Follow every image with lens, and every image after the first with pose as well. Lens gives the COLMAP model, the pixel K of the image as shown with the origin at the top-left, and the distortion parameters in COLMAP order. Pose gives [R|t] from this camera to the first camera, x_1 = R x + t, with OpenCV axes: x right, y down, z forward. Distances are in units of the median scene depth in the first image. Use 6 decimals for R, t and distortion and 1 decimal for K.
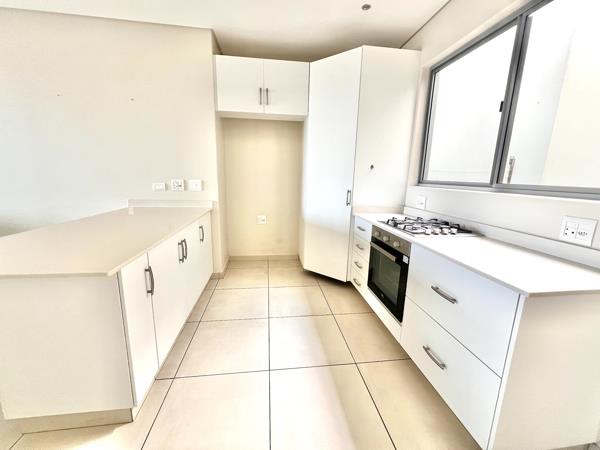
lens RADIAL K [[241.3, 0, 300.0], [0, 241.3, 225.0], [0, 0, 1]] dist [0.000118, 0.000039]
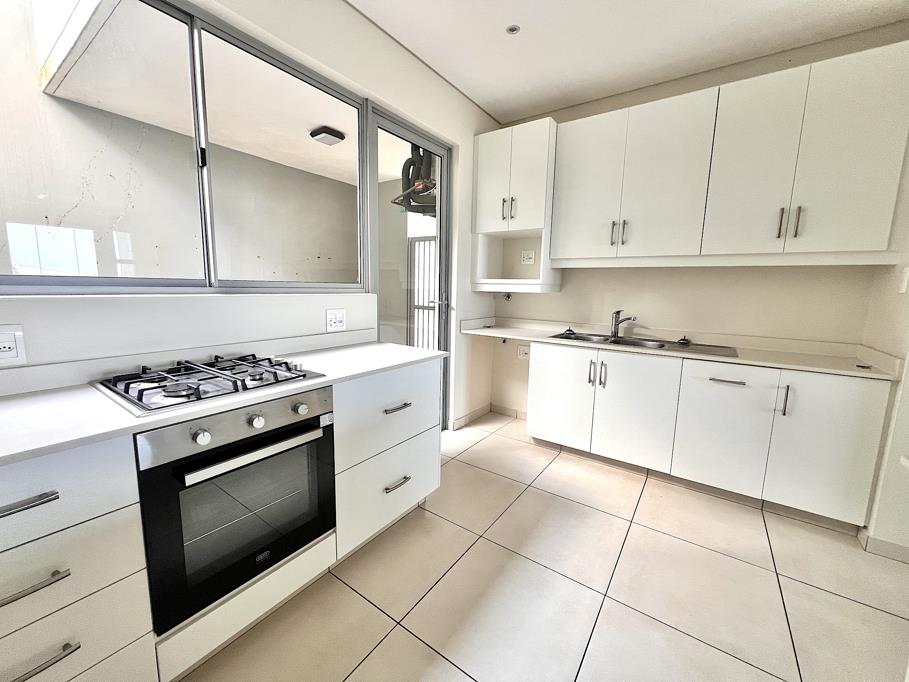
lens RADIAL K [[365.6, 0, 454.5], [0, 365.6, 341.0], [0, 0, 1]] dist [0.000118, 0.000039]
pose [[-0.736607, -0.139898, 0.661694, -0.205298], [0.096650, 0.946556, 0.307717, -0.169799], [-0.669380, 0.290619, -0.683719, 0.859563]]
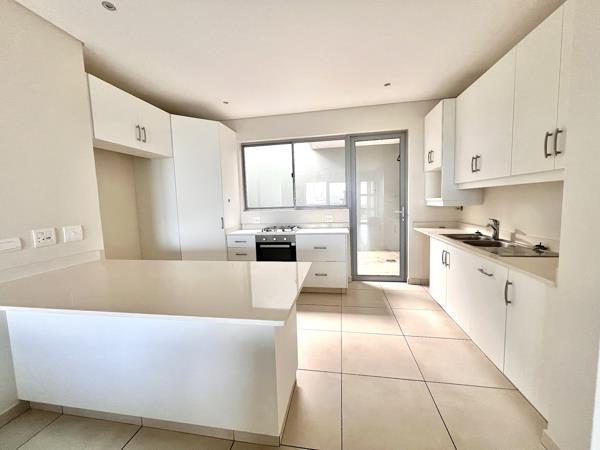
lens RADIAL K [[241.3, 0, 300.0], [0, 241.3, 225.0], [0, 0, 1]] dist [0.000118, 0.000039]
pose [[0.293374, -0.128271, 0.947353, -0.957775], [0.232055, 0.970875, 0.059593, -0.082262], [-0.927406, 0.202355, 0.314596, 0.169152]]
